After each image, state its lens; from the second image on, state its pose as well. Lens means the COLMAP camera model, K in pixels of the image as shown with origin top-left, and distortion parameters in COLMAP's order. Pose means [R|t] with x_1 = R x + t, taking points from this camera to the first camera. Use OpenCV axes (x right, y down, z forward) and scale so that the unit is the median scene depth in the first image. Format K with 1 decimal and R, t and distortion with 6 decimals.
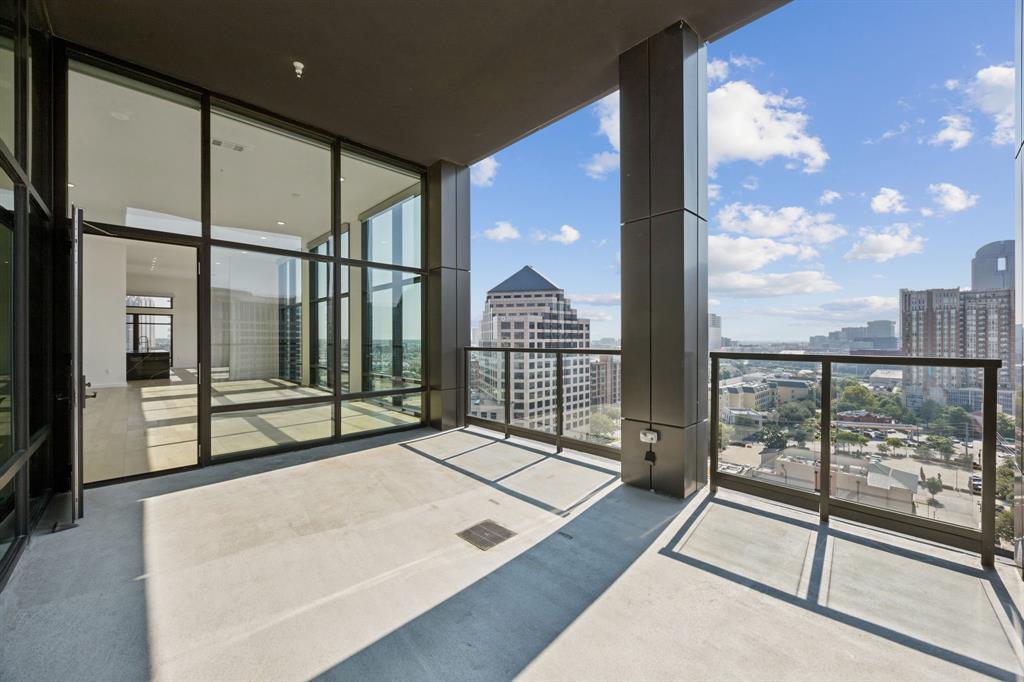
lens RADIAL K [[456.3, 0, 512.0], [0, 456.3, 341.0], [0, 0, 1]] dist [-0.031002, -0.000168]
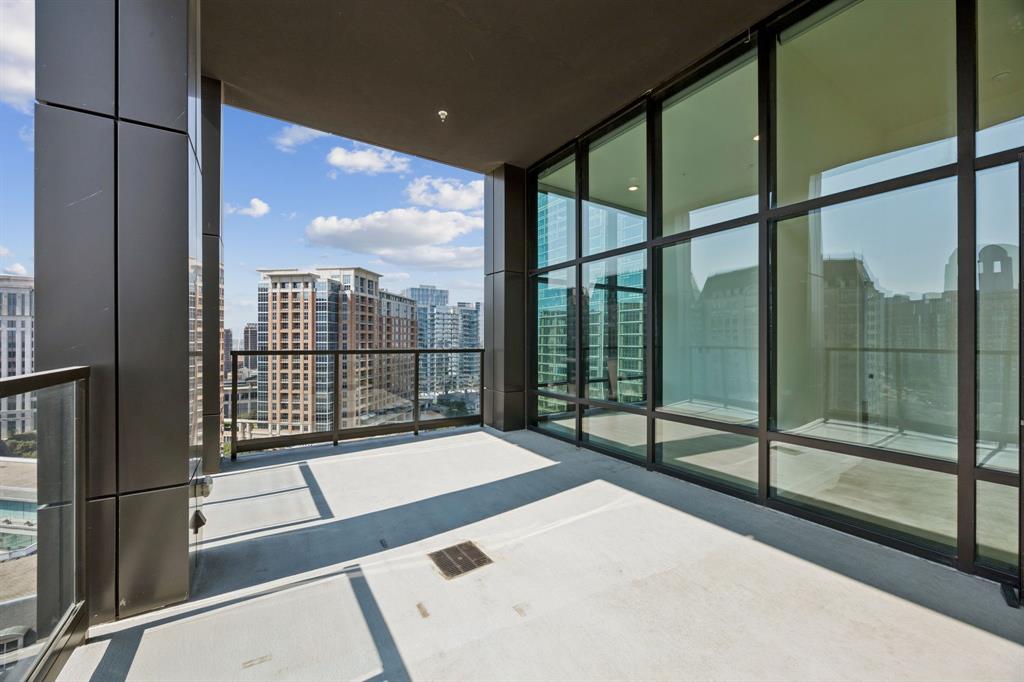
lens RADIAL K [[456.3, 0, 512.0], [0, 456.3, 341.0], [0, 0, 1]] dist [-0.031002, -0.000168]
pose [[-0.987909, -0.006056, 0.154916, -0.296112], [-0.005610, 0.999979, 0.003315, -0.010368], [-0.154932, 0.002406, -0.987922, 1.874942]]
